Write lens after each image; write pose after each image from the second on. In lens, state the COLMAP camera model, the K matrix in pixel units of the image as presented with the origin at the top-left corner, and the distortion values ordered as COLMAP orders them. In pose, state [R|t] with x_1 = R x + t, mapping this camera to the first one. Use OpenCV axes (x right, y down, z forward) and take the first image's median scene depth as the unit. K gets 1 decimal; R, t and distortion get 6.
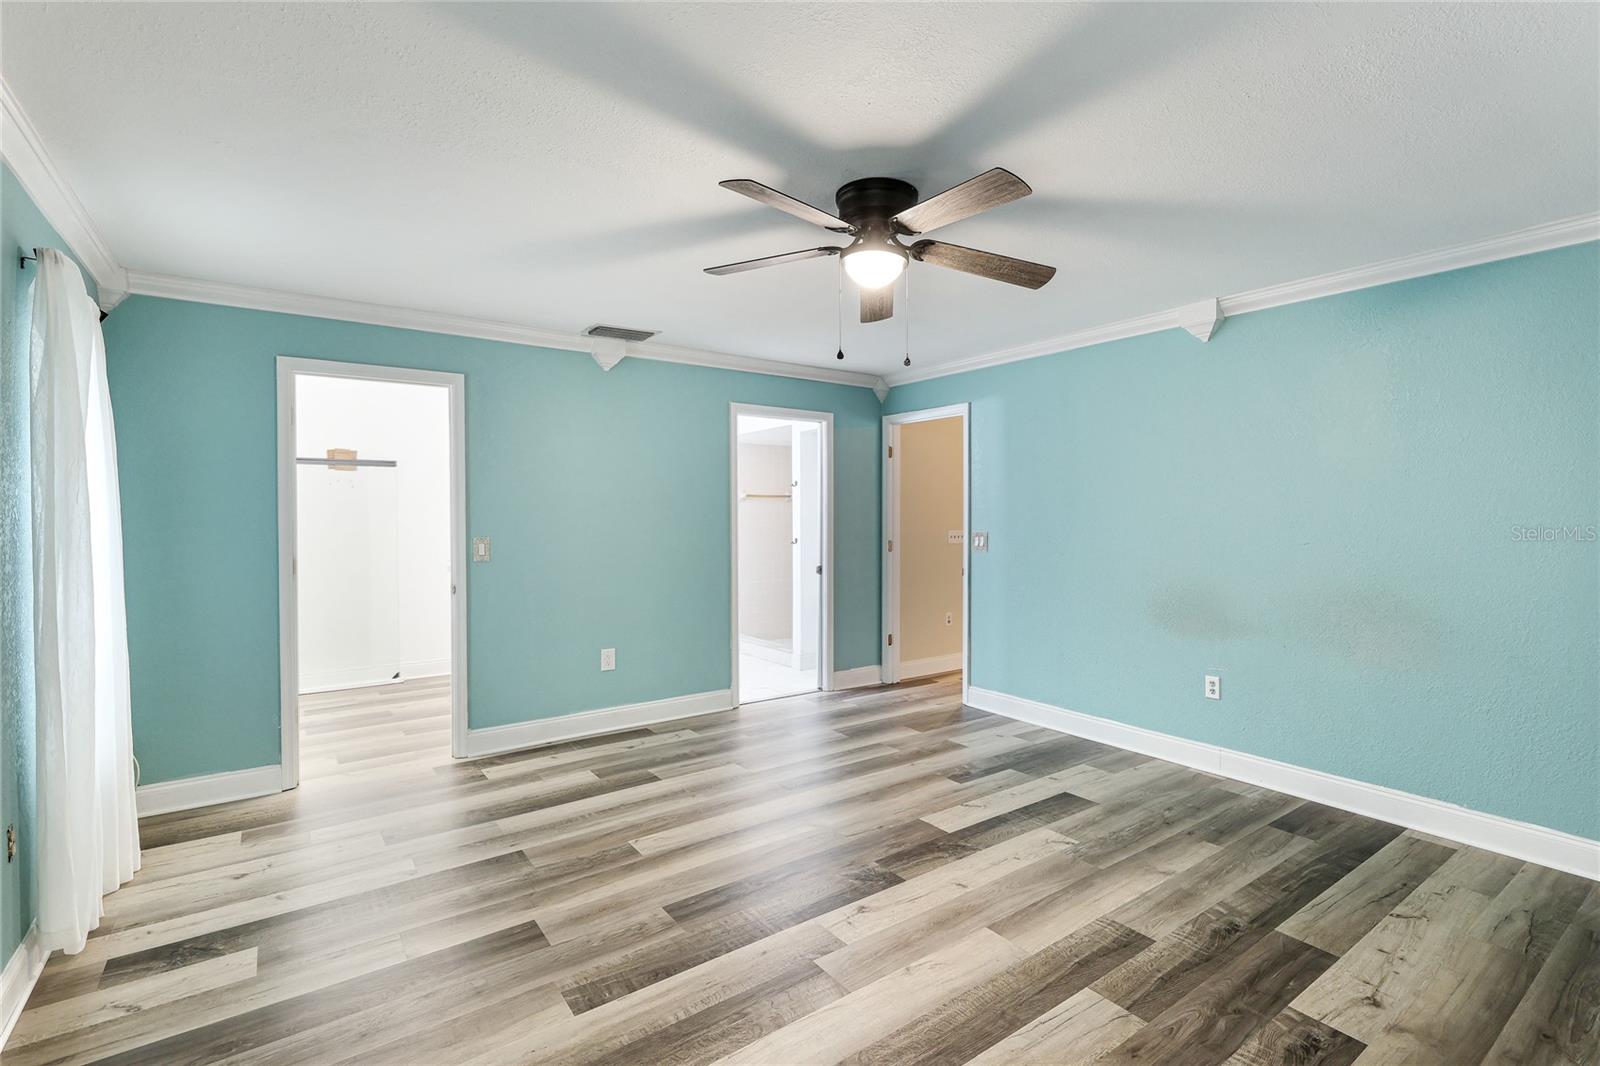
lens RADIAL K [[734.0, 0, 802.3], [0, 734.0, 529.9], [0, 0, 1]] dist [0.001035, 0.000390]
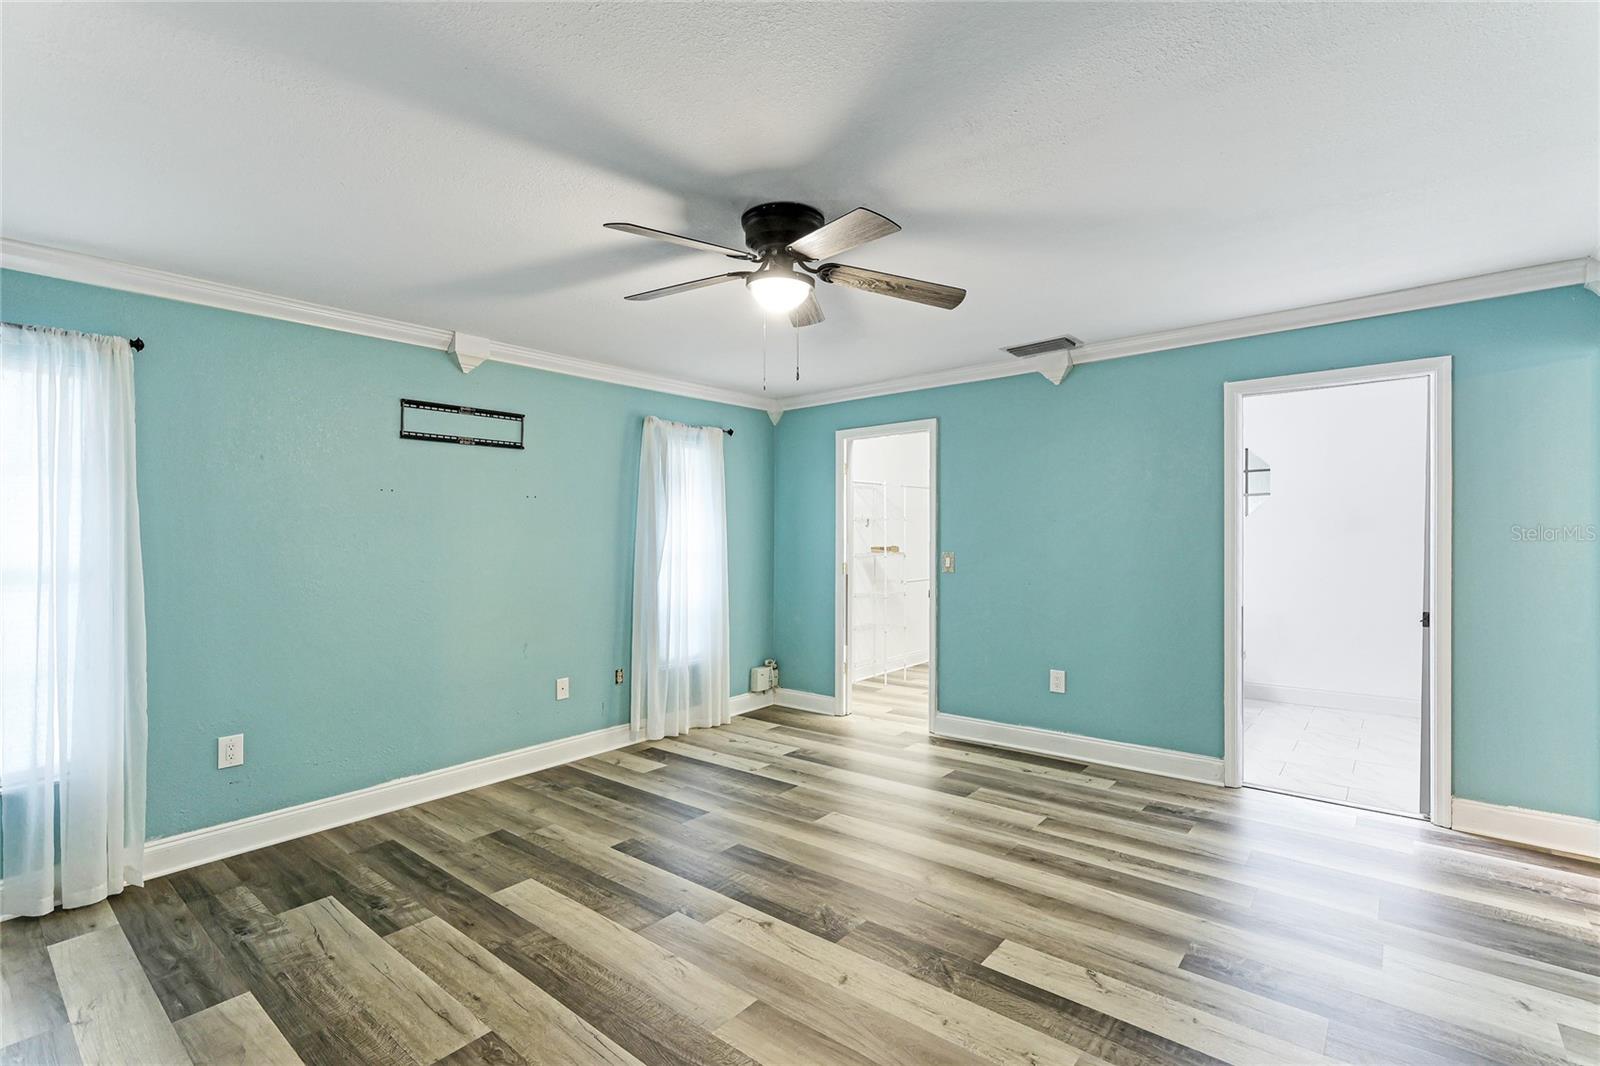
lens RADIAL K [[726.9, 0, 797.7], [0, 726.9, 535.3], [0, 0, 1]] dist [-0.001005, 0.000244]
pose [[0.254115, -0.001934, -0.967172, 0.935869], [-0.010021, 0.999939, -0.004633, -0.013730], [0.967122, 0.010869, 0.254080, 0.688084]]
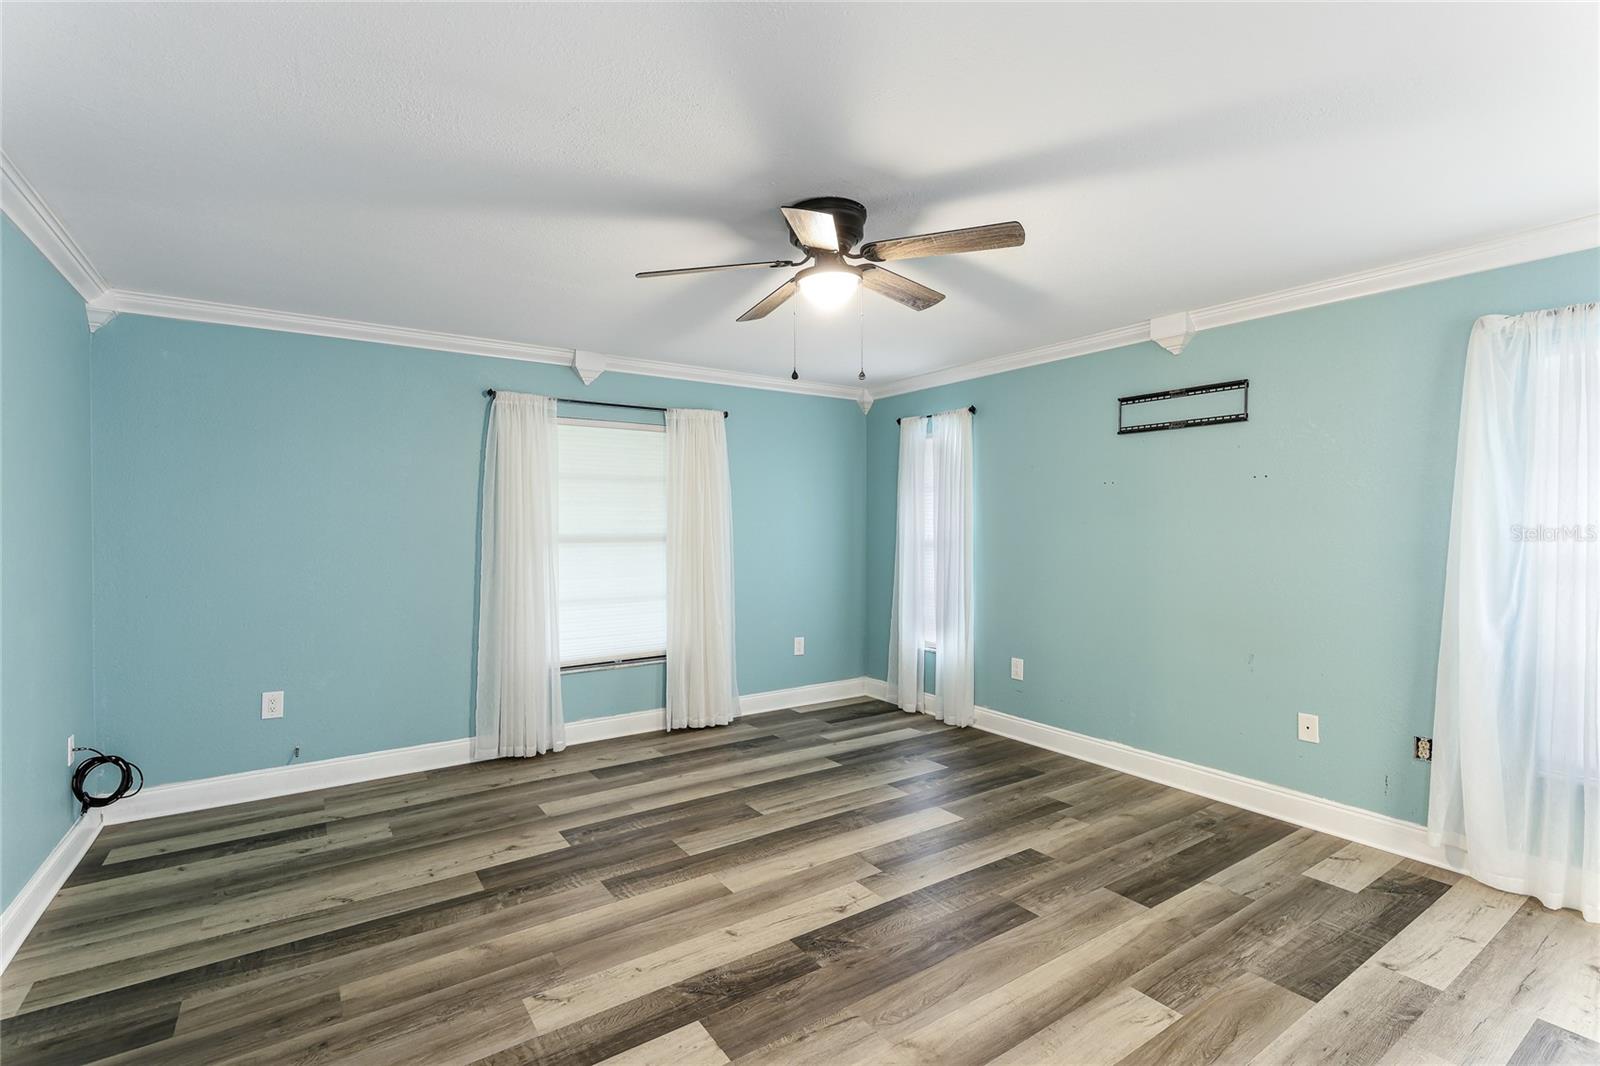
lens RADIAL K [[734.3, 0, 799.2], [0, 734.3, 524.9], [0, 0, 1]] dist [0.000966, -0.000086]
pose [[-0.999834, 0.002797, 0.017986, 0.106593], [0.003212, 0.999728, 0.023095, -0.044086], [-0.017917, 0.023149, -0.999571, 1.782302]]
